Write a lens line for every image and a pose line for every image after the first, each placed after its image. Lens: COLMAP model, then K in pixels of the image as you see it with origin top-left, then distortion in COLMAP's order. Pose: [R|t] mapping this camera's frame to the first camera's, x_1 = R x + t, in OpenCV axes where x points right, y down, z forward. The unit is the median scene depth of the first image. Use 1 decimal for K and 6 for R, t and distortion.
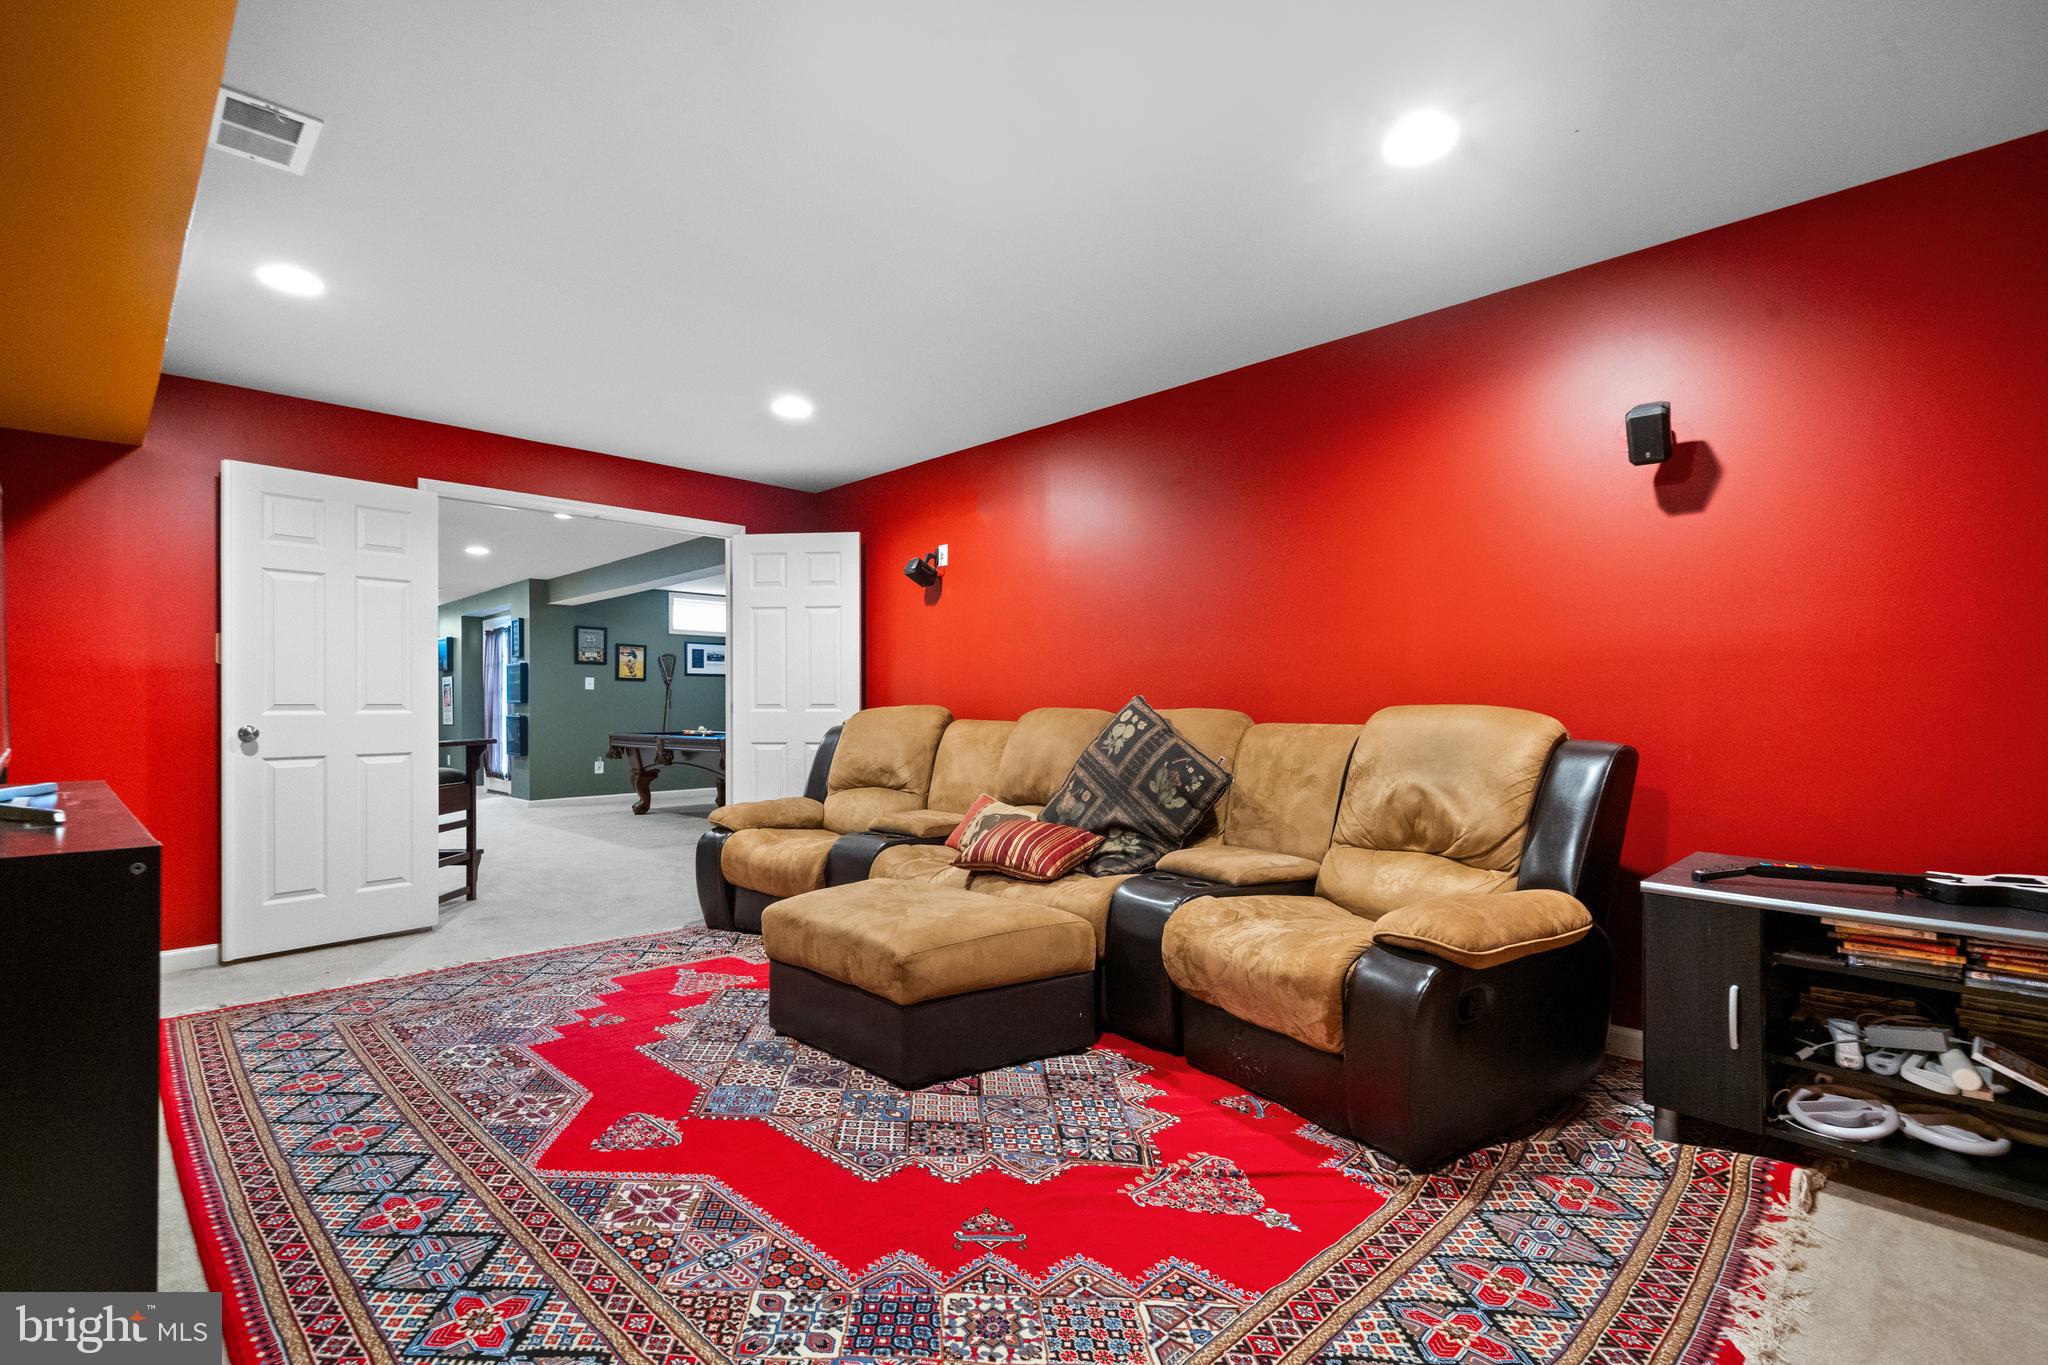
lens RADIAL K [[949.5, 0, 1025.8], [0, 949.5, 698.7], [0, 0, 1]] dist [-0.000804, -0.000077]
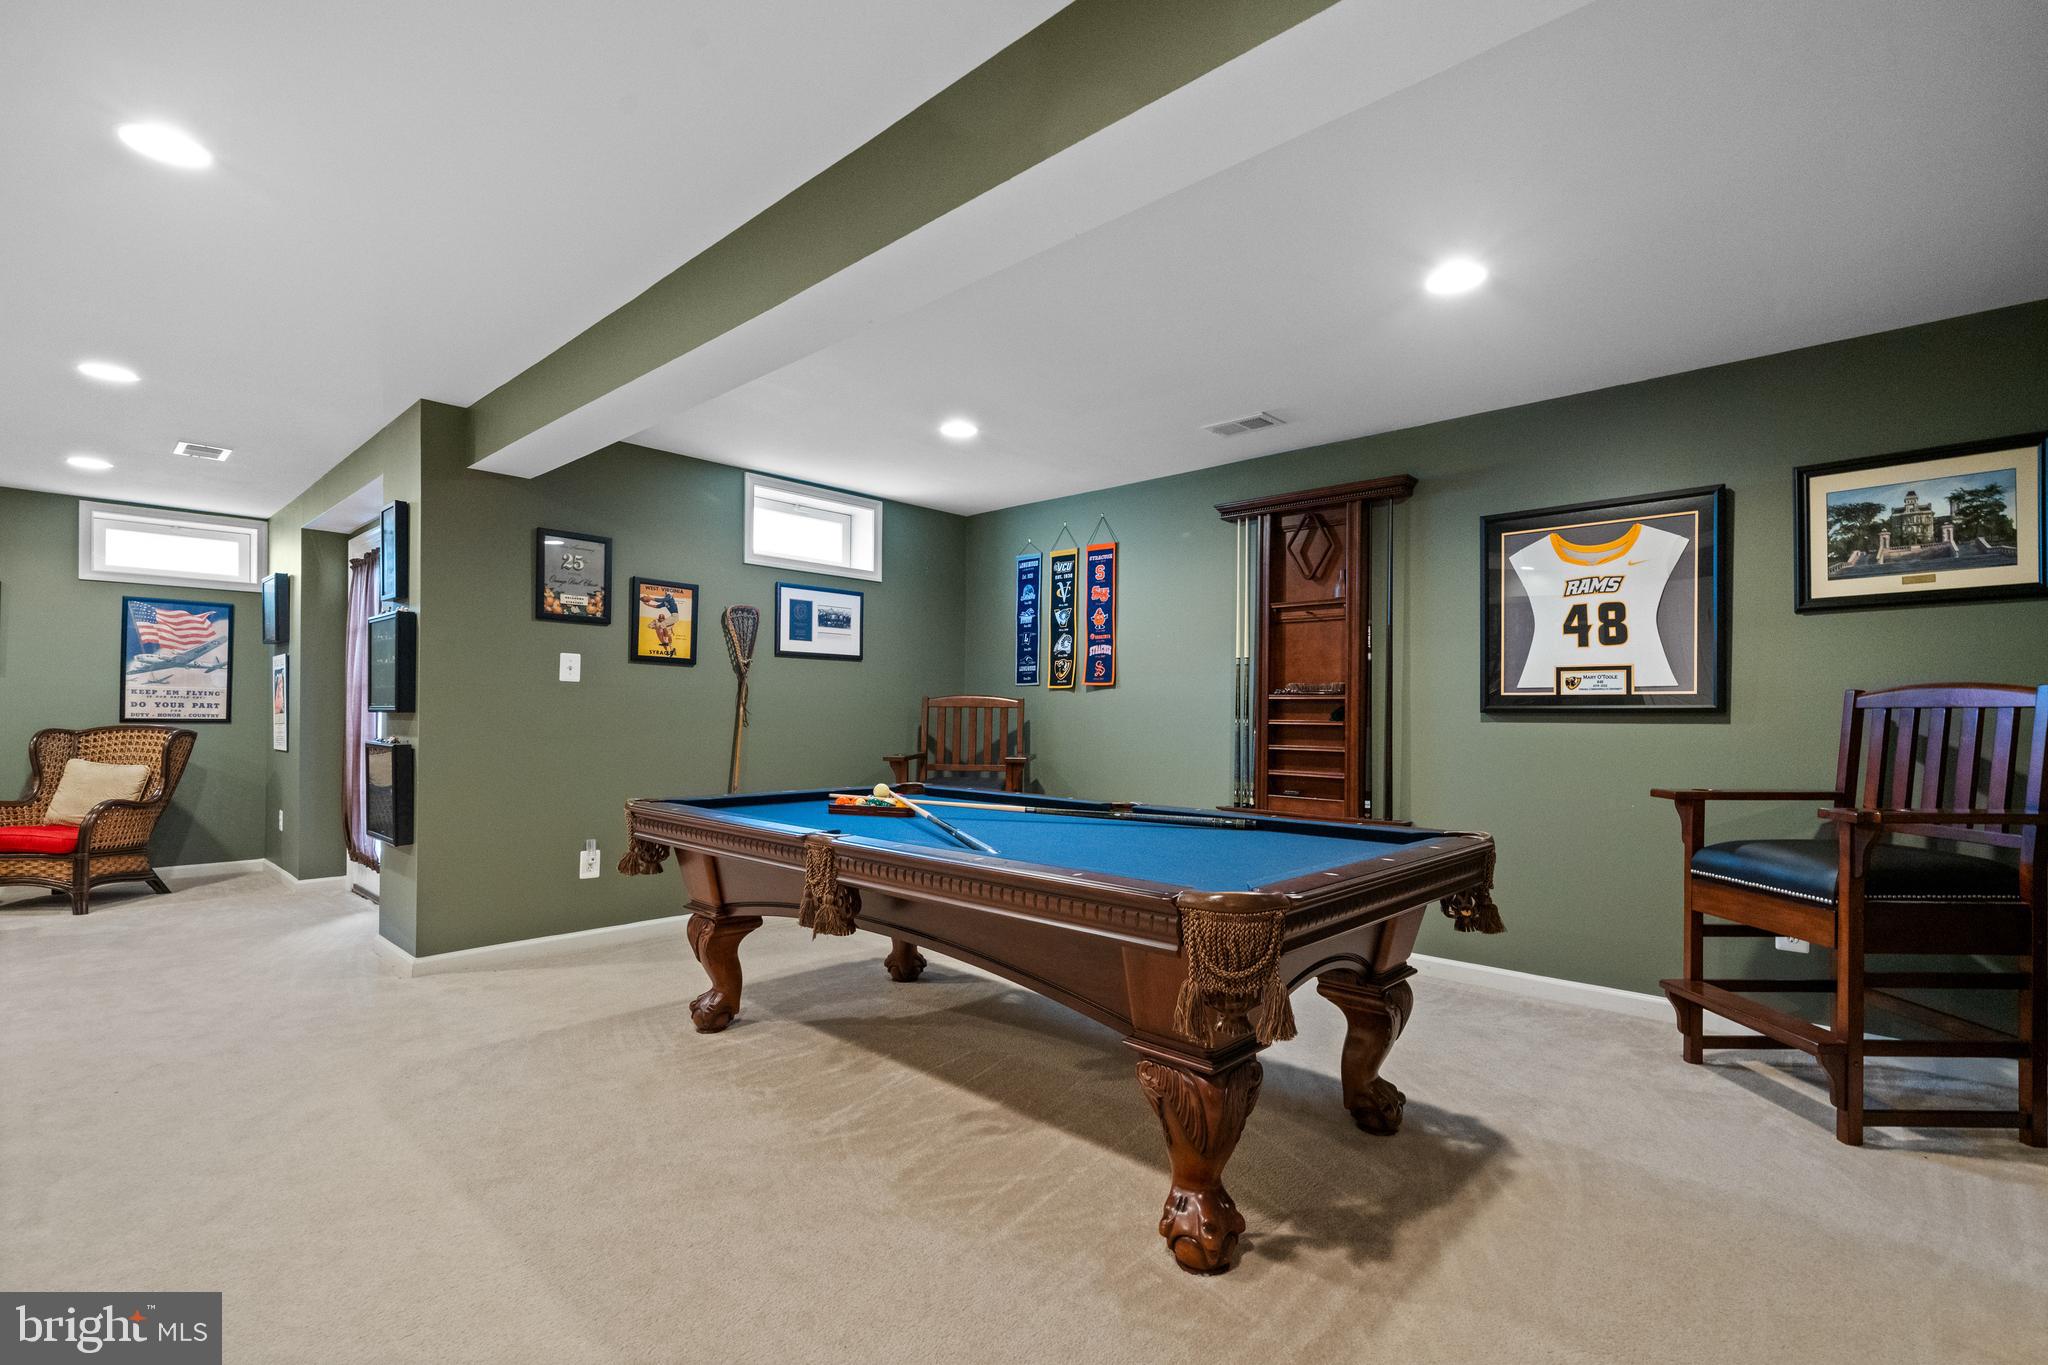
lens RADIAL K [[949.5, 0, 1025.8], [0, 949.5, 698.7], [0, 0, 1]] dist [-0.000804, -0.000077]
pose [[0.999637, 0.010546, 0.024796, -0.257627], [-0.010371, 0.999920, -0.007185, -0.001008], [-0.024870, 0.006926, 0.999667, 0.552476]]
